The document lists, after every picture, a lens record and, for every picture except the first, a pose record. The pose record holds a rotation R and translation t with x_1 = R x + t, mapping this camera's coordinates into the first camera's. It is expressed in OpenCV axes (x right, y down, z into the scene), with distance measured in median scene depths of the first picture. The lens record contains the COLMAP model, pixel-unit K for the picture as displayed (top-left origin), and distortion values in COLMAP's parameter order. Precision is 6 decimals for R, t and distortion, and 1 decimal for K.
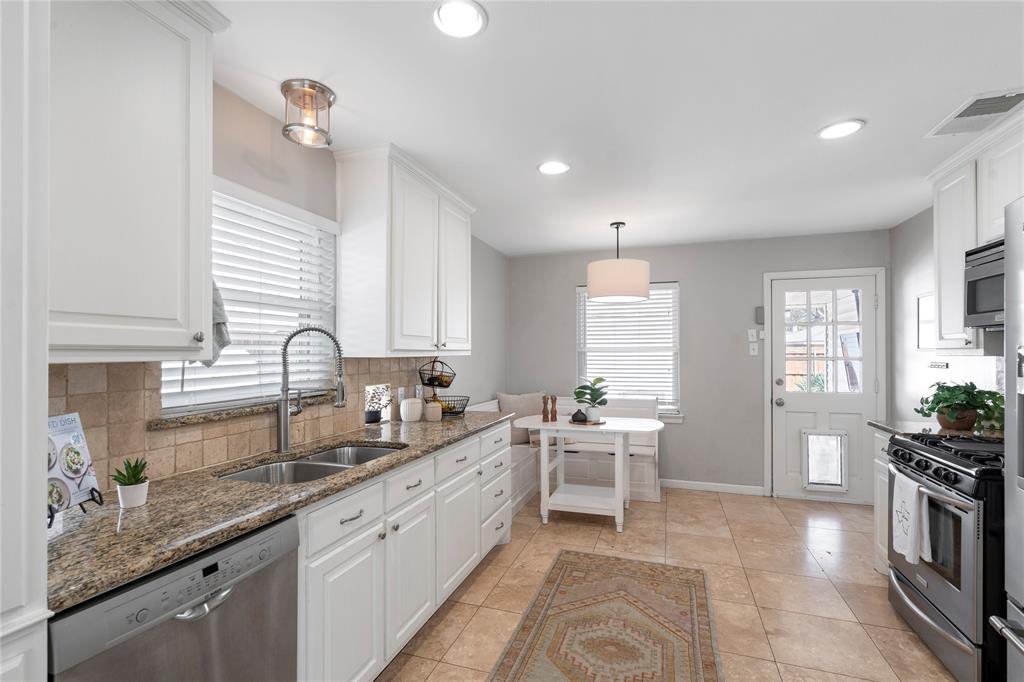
lens RADIAL K [[464.1, 0, 512.5], [0, 464.1, 350.0], [0, 0, 1]] dist [-0.002979, -0.000124]
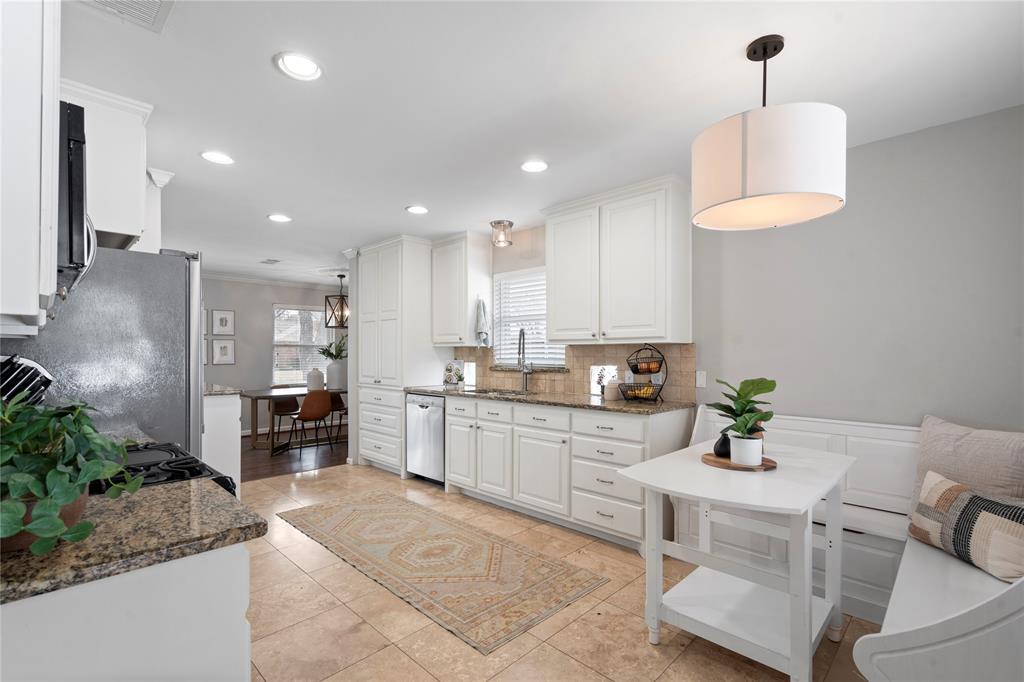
lens RADIAL K [[469.2, 0, 512.1], [0, 469.2, 348.7], [0, 0, 1]] dist [-0.001308, 0.000333]
pose [[-0.435052, -0.004778, -0.900393, 1.011312], [0.005960, 0.999949, -0.008186, 0.034293], [0.900386, -0.008927, -0.435001, 1.327332]]
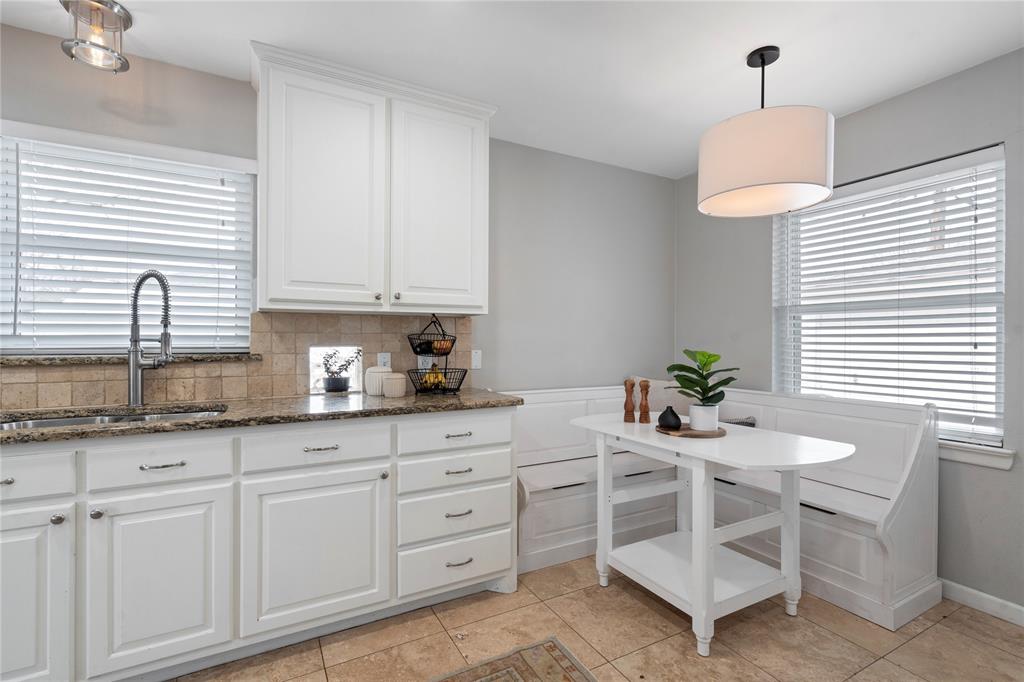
lens RADIAL K [[467.2, 0, 512.0], [0, 467.2, 341.0], [0, 0, 1]] dist [-0.002180, -0.000265]
pose [[0.730871, 0.004040, -0.682503, 0.511556], [0.000219, 0.999981, 0.006154, 0.057349], [0.682515, -0.004647, 0.730856, 0.589171]]
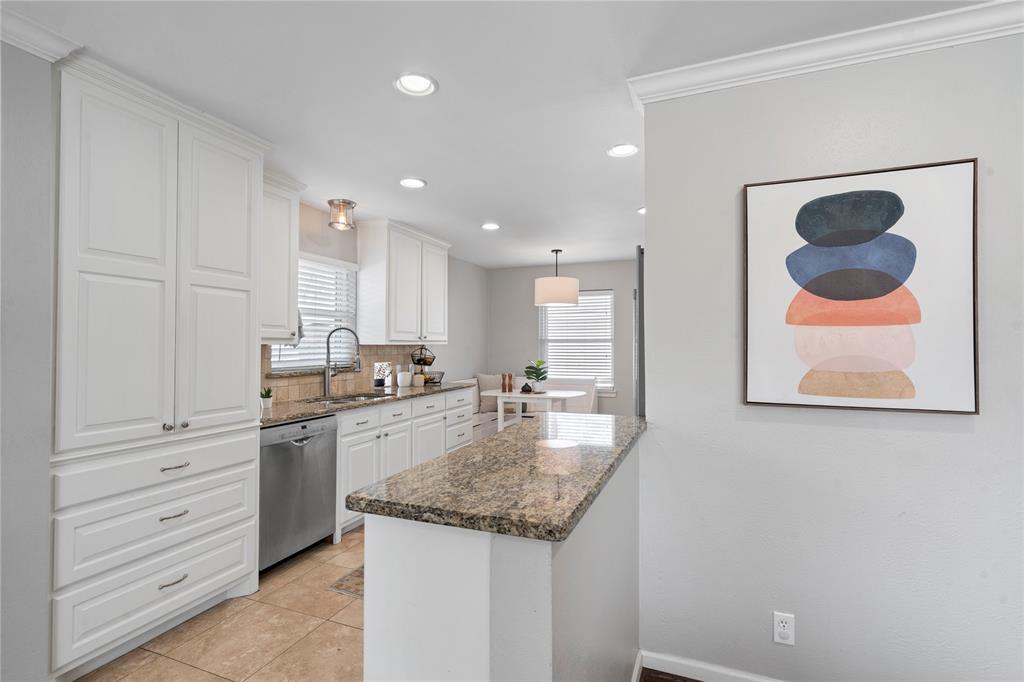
lens RADIAL K [[476.5, 0, 512.0], [0, 476.5, 341.0], [0, 0, 1]] dist [-0.001531, 0.000211]
pose [[0.998283, 0.000976, -0.058565, 0.240197], [-0.001207, 0.999992, -0.003907, 0.007259], [0.058561, 0.003971, 0.998276, -0.584157]]
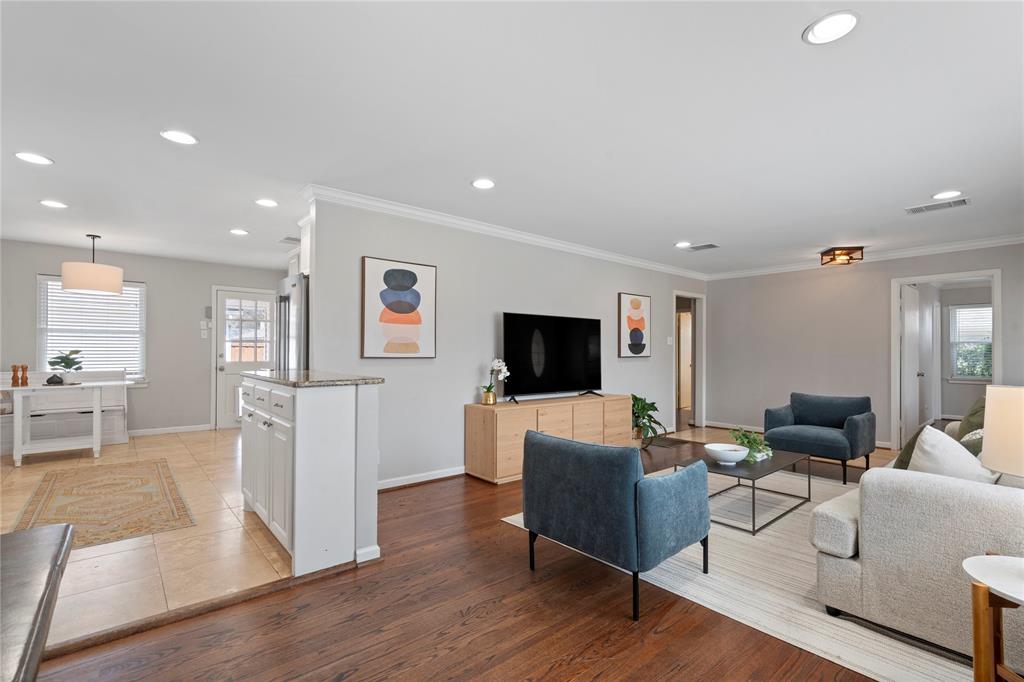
lens RADIAL K [[466.4, 0, 510.8], [0, 466.4, 345.8], [0, 0, 1]] dist [-0.001388, 0.000471]
pose [[0.514323, 0.012562, 0.857504, -0.412658], [-0.010533, 0.999910, -0.008330, 0.059378], [-0.857532, -0.004748, 0.514409, -0.980569]]
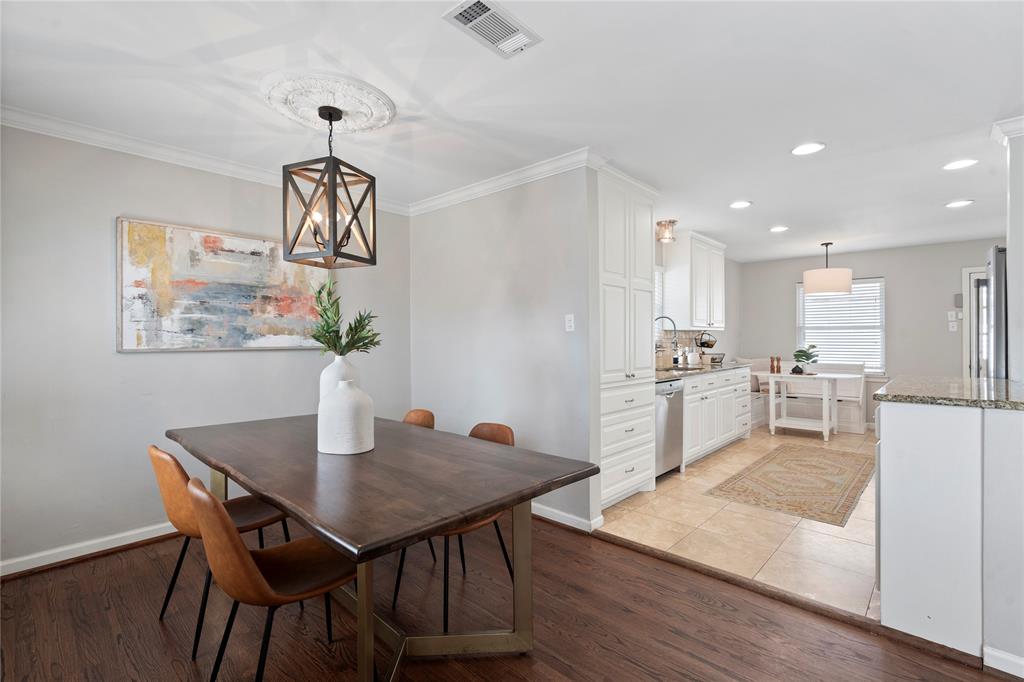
lens RADIAL K [[469.6, 0, 512.1], [0, 469.6, 335.4], [0, 0, 1]] dist [-0.001421, 0.000435]
pose [[0.912232, -0.000363, -0.409675, -0.111243], [0.000628, 1.000000, 0.000513, 0.033545], [0.409674, -0.000725, 0.912232, -1.095535]]
